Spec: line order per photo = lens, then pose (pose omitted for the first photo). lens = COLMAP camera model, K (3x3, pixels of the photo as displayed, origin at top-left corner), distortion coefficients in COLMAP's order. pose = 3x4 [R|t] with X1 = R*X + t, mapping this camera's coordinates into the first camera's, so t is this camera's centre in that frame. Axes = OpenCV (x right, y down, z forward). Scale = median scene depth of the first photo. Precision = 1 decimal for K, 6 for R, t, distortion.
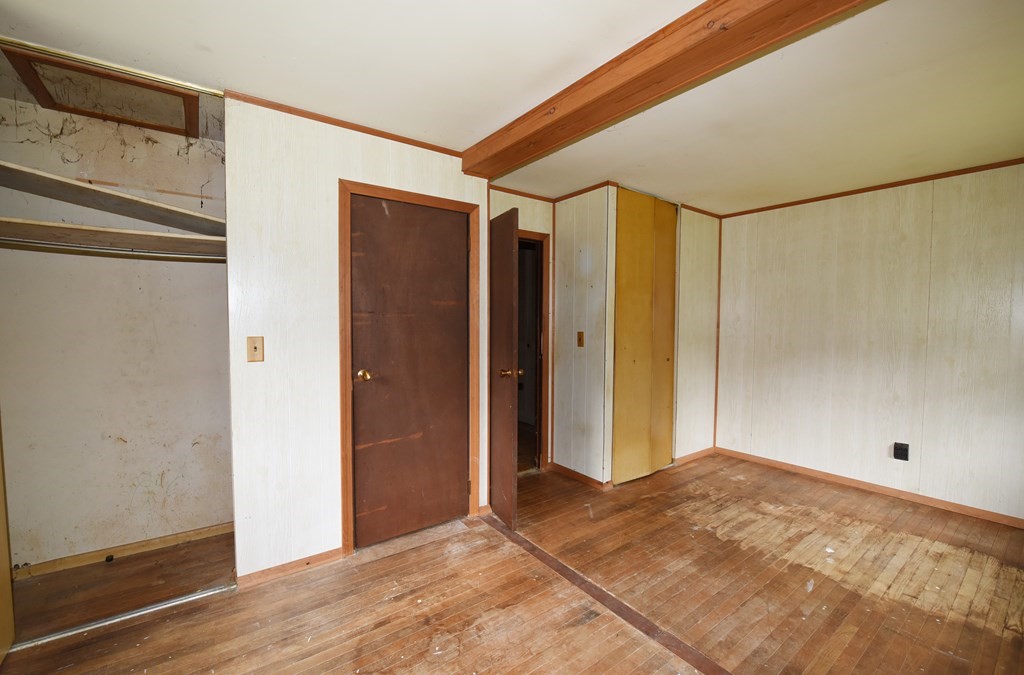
lens RADIAL K [[428.3, 0, 507.8], [0, 428.3, 340.4], [0, 0, 1]] dist [-0.016678, -0.000731]
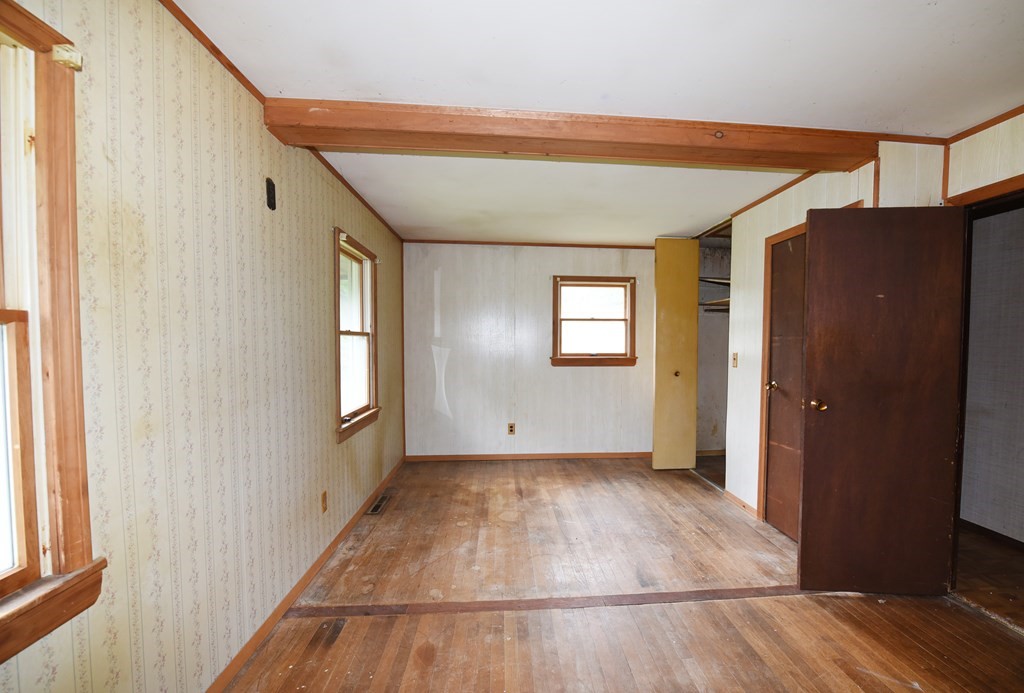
lens RADIAL K [[444.6, 0, 545.3], [0, 444.6, 361.1], [0, 0, 1]] dist [0.000128, -0.000025]
pose [[-0.511370, 0.030015, -0.858837, 1.155895], [-0.045580, 0.997036, 0.061984, -0.043149], [0.858151, 0.070843, -0.508486, 1.112502]]
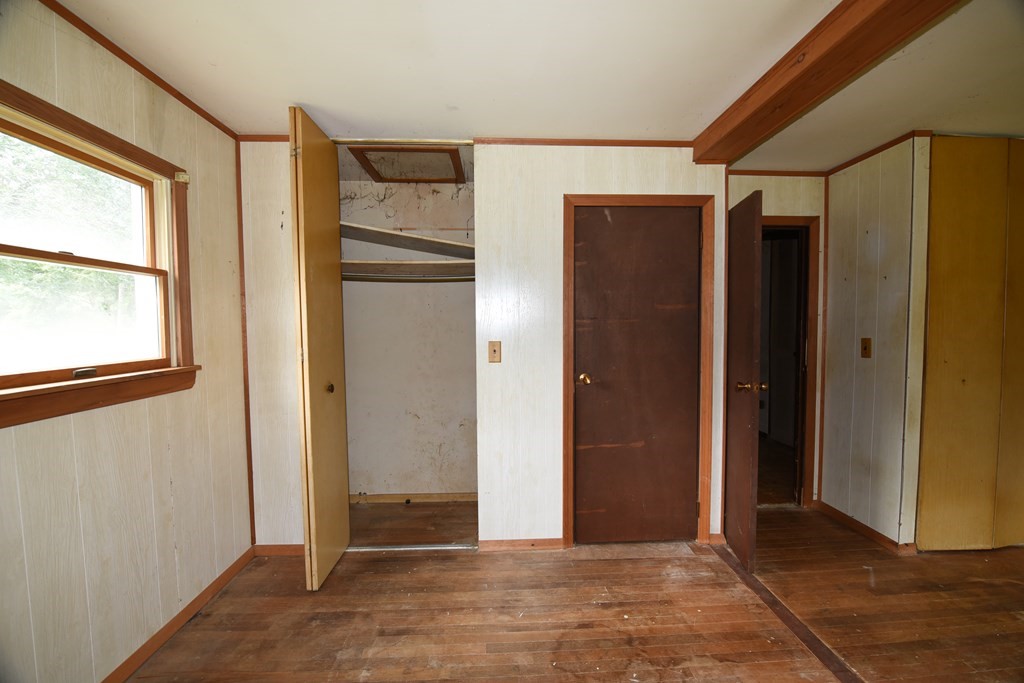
lens RADIAL K [[409.3, 0, 513.4], [0, 409.3, 344.7], [0, 0, 1]] dist [-0.012568, -0.002873]
pose [[0.830651, 0.013380, -0.556632, 0.073339], [-0.013699, 0.999900, 0.003592, -0.003687], [0.556625, 0.004642, 0.830751, 0.075829]]
